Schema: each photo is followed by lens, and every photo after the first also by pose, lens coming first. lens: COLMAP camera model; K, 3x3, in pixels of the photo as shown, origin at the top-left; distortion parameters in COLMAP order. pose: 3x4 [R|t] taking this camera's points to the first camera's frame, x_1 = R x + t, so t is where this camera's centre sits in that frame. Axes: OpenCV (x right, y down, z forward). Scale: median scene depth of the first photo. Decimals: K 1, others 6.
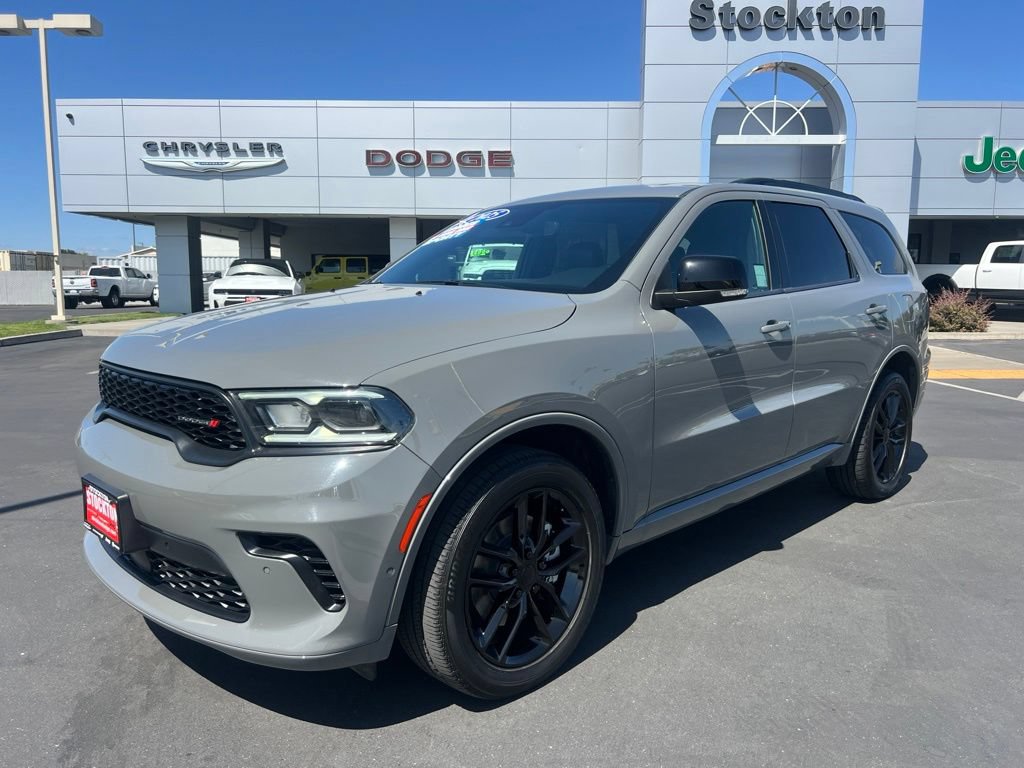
lens RADIAL K [[772.7, 0, 515.8], [0, 772.7, 385.0], [0, 0, 1]] dist [0.048247, -0.055709]
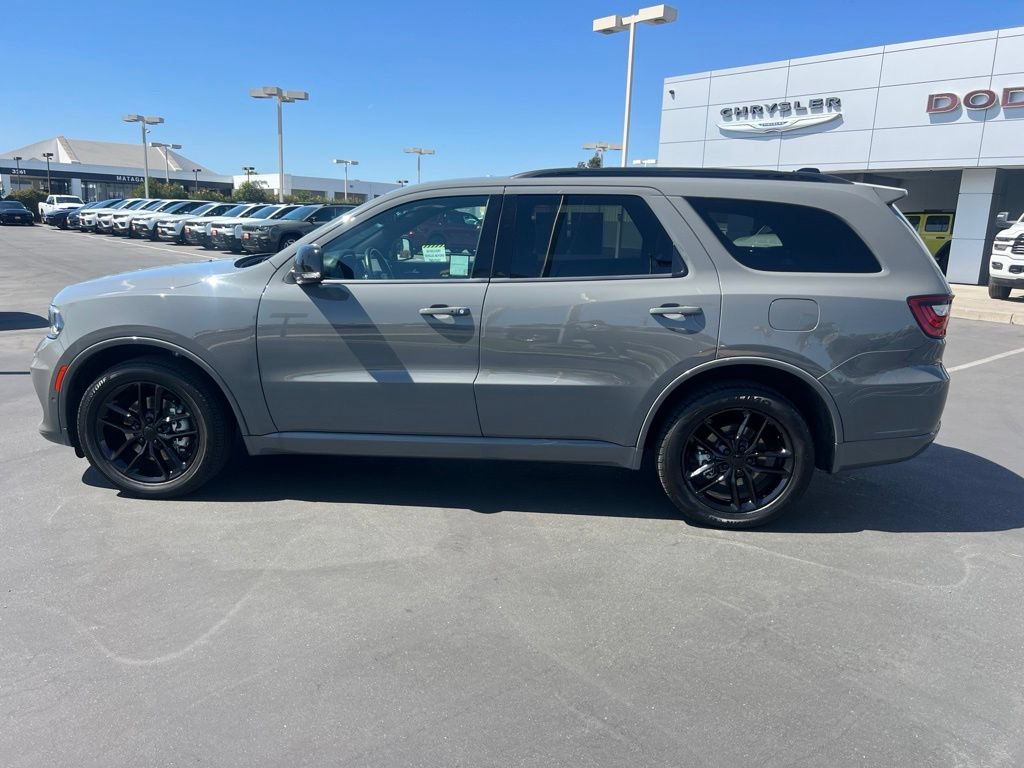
lens RADIAL K [[772.7, 0, 517.0], [0, 772.7, 388.3], [0, 0, 1]] dist [0.048247, -0.055709]
pose [[0.650433, 0.178558, -0.738277, 1.043005], [-0.130086, 0.983802, 0.123332, -0.096499], [0.748341, 0.015820, 0.663126, 0.273710]]
